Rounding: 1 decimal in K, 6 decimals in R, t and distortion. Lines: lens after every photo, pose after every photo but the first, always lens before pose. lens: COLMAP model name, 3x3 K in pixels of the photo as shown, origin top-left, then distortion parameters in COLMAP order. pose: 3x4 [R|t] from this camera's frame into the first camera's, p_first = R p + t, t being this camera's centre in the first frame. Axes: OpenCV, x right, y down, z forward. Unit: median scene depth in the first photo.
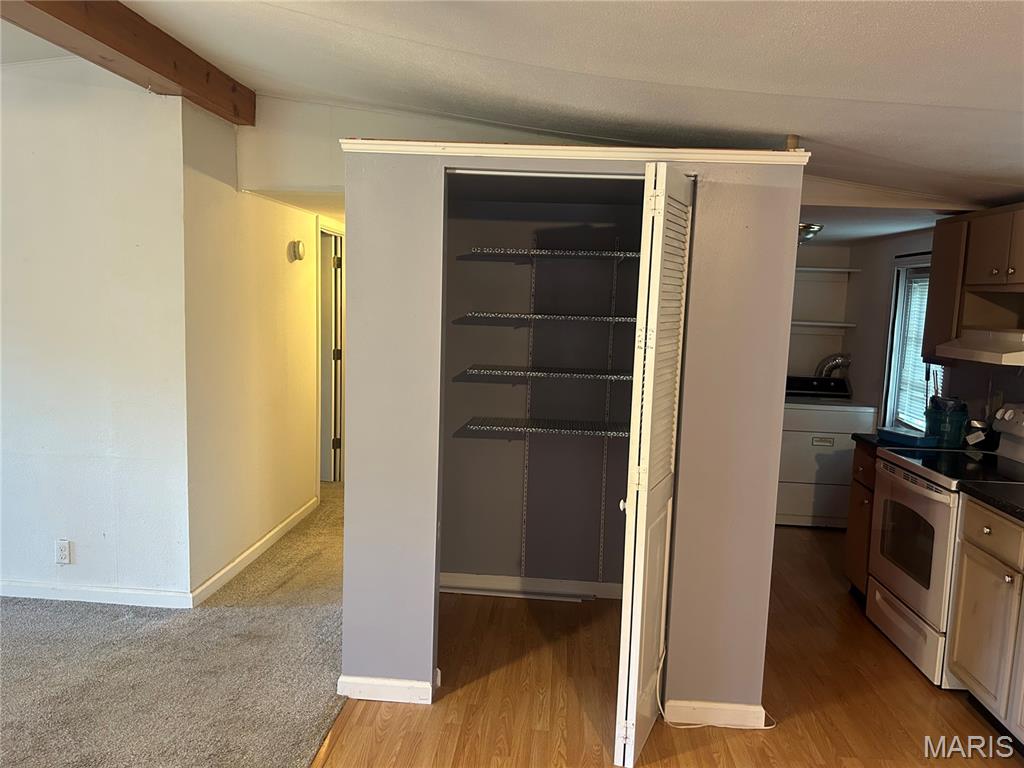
lens RADIAL K [[762.6, 0, 509.9], [0, 762.6, 392.0], [0, 0, 1]] dist [0.072473, -0.088908]
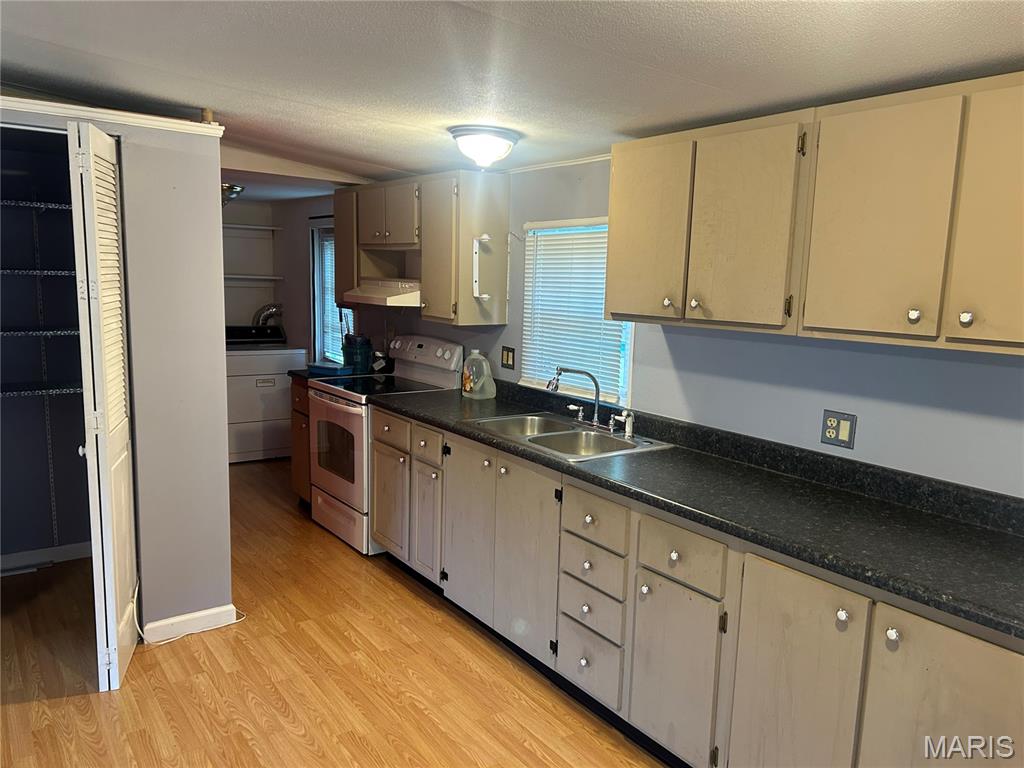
lens RADIAL K [[762.6, 0, 509.9], [0, 762.6, 392.0], [0, 0, 1]] dist [0.072473, -0.088908]
pose [[0.766233, -0.109911, 0.633092, -0.045157], [0.073609, 0.993790, 0.083442, 0.015874], [-0.638332, -0.017335, 0.769566, -0.130599]]
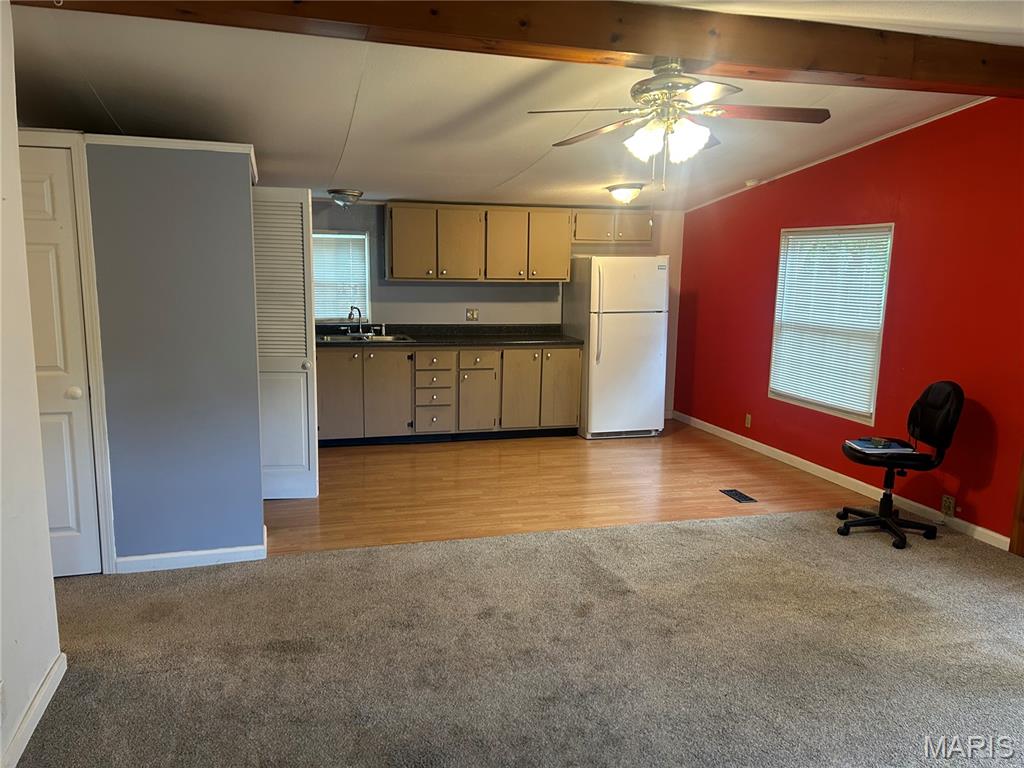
lens RADIAL K [[762.6, 0, 509.9], [0, 762.6, 392.0], [0, 0, 1]] dist [0.072473, -0.088908]
pose [[-0.342796, -0.199060, 0.918077, -1.291246], [0.084944, 0.966720, 0.241323, -0.149027], [-0.935562, 0.160710, -0.314479, 0.794776]]
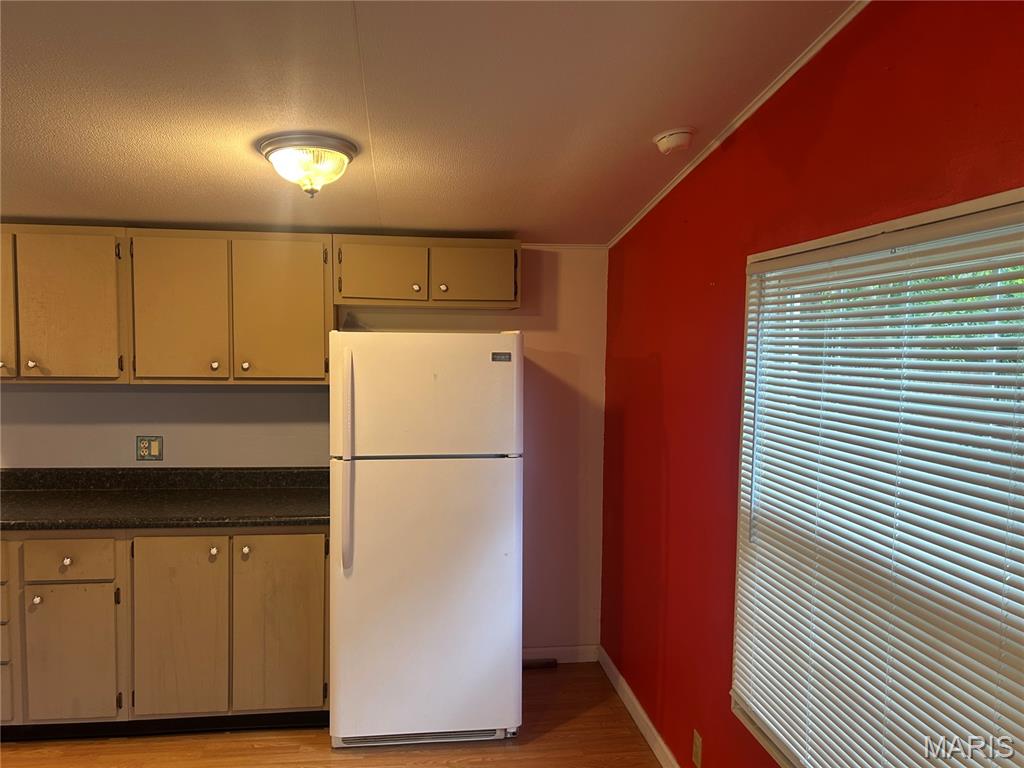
lens RADIAL K [[762.6, 0, 509.9], [0, 762.6, 392.0], [0, 0, 1]] dist [0.072473, -0.088908]
pose [[-0.204078, -0.102966, 0.973525, -0.428026], [0.093466, 0.987861, 0.124075, -0.020925], [-0.974483, 0.116312, -0.191977, -0.049570]]
